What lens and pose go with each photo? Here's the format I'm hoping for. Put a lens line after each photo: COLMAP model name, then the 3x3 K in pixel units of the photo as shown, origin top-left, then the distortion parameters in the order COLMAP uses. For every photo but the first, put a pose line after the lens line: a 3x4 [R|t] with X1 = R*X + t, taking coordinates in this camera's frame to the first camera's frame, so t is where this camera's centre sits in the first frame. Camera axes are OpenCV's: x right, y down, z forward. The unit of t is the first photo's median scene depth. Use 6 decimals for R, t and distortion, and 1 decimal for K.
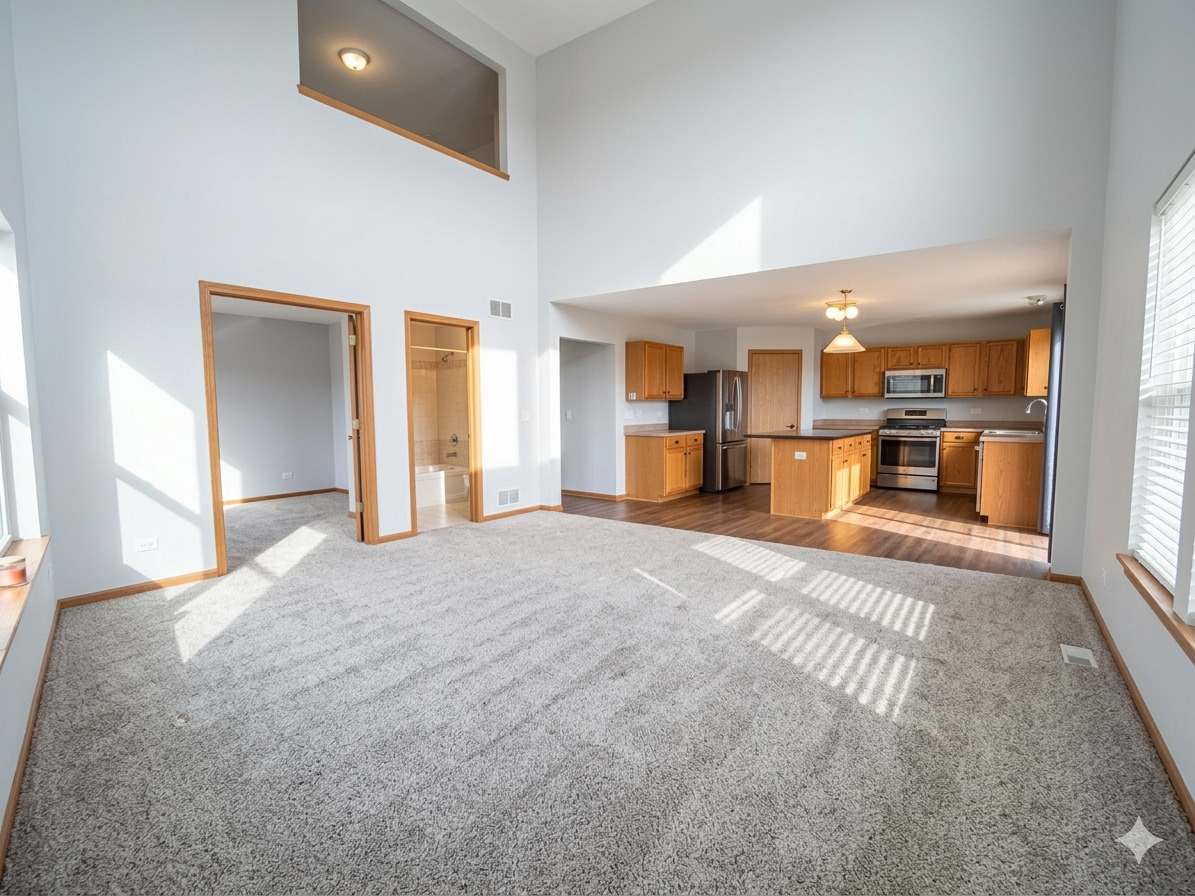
lens RADIAL K [[476.9, 0, 597.5], [0, 476.9, 448.0], [0, 0, 1]] dist [0.000573, 0.000057]
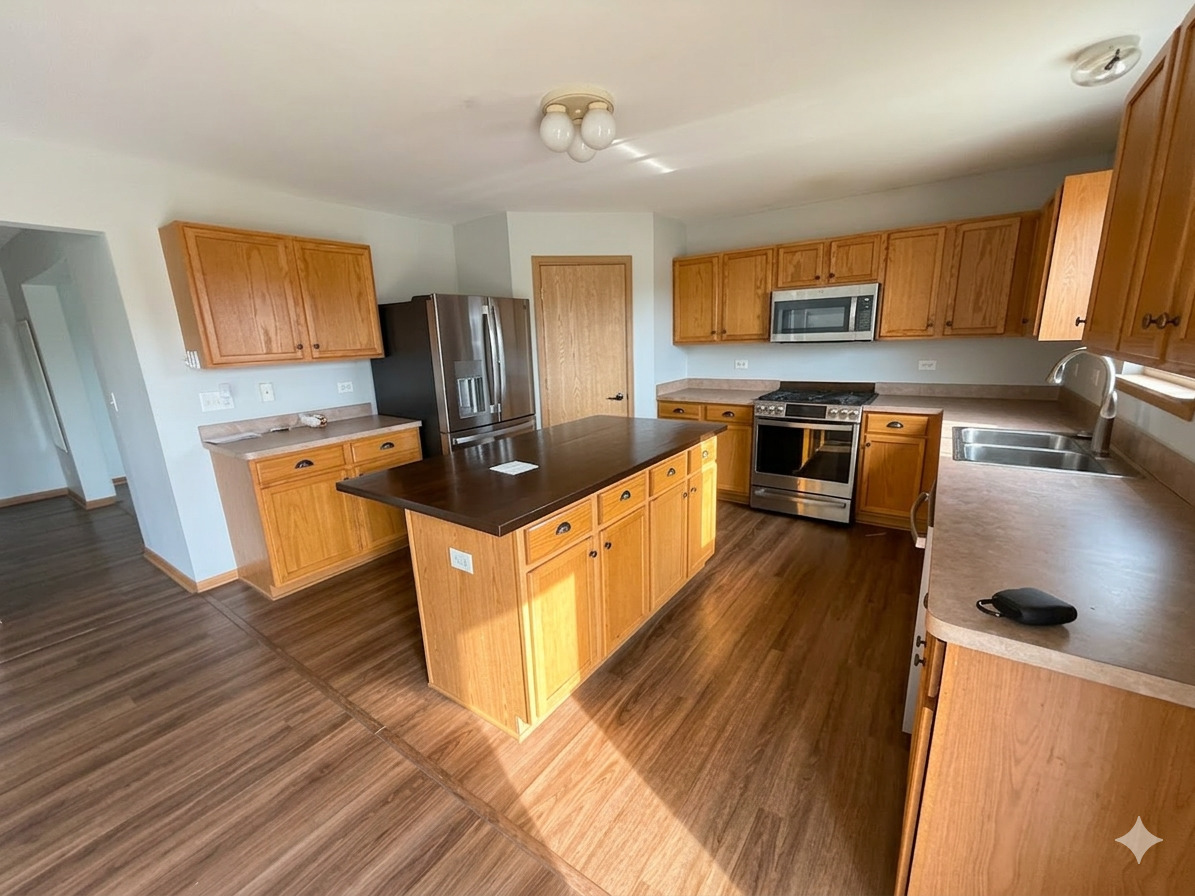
lens RADIAL K [[493.0, 0, 597.5], [0, 493.0, 448.0], [0, 0, 1]] dist [-0.000308, -0.000041]
pose [[0.996259, -0.045032, 0.073761, 0.376507], [0.035563, 0.991519, 0.125000, -0.066824], [-0.078764, -0.121909, 0.989411, 0.472141]]
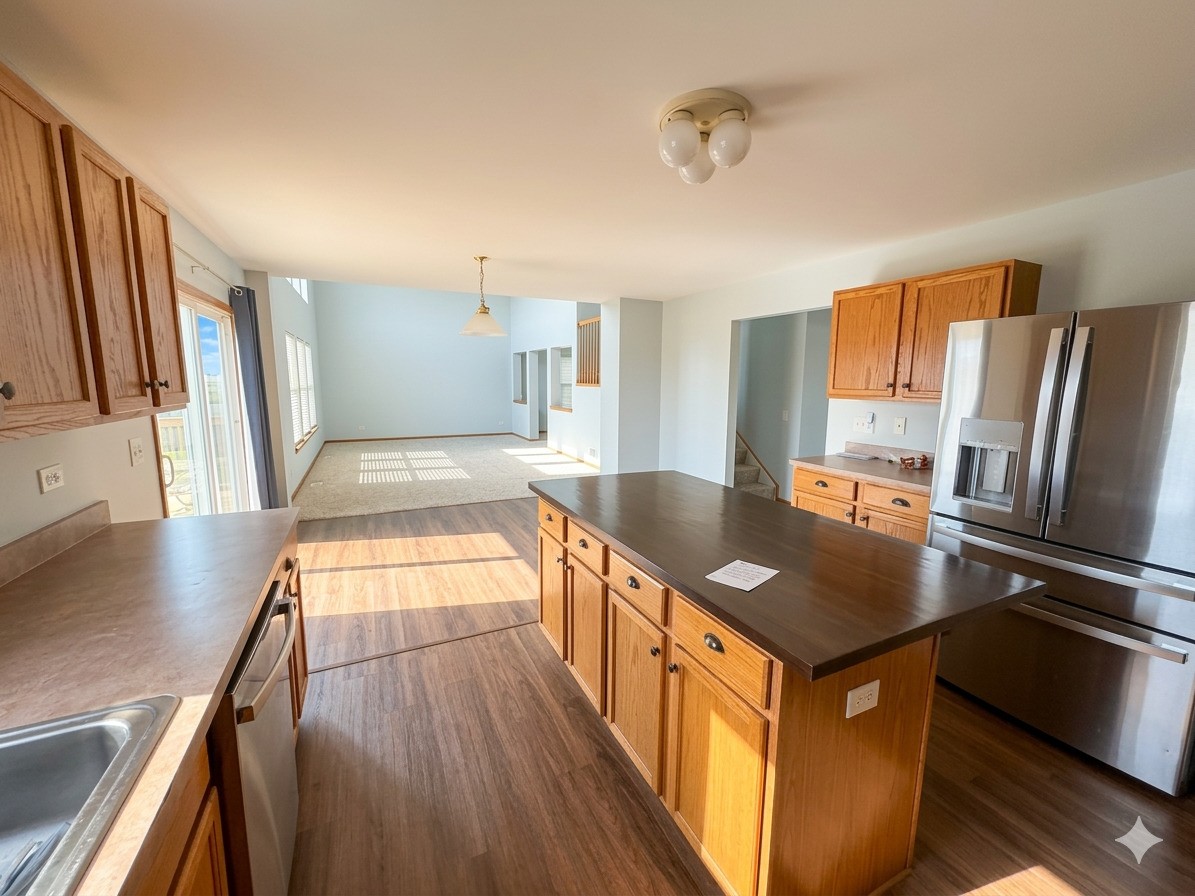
lens RADIAL K [[476.9, 0, 597.5], [0, 476.9, 448.0], [0, 0, 1]] dist [0.000573, 0.000057]
pose [[-0.410002, 0.130923, -0.902639, 0.697944], [-0.100301, 0.977170, 0.187293, -0.114708], [0.906553, 0.167326, -0.387510, 0.924826]]
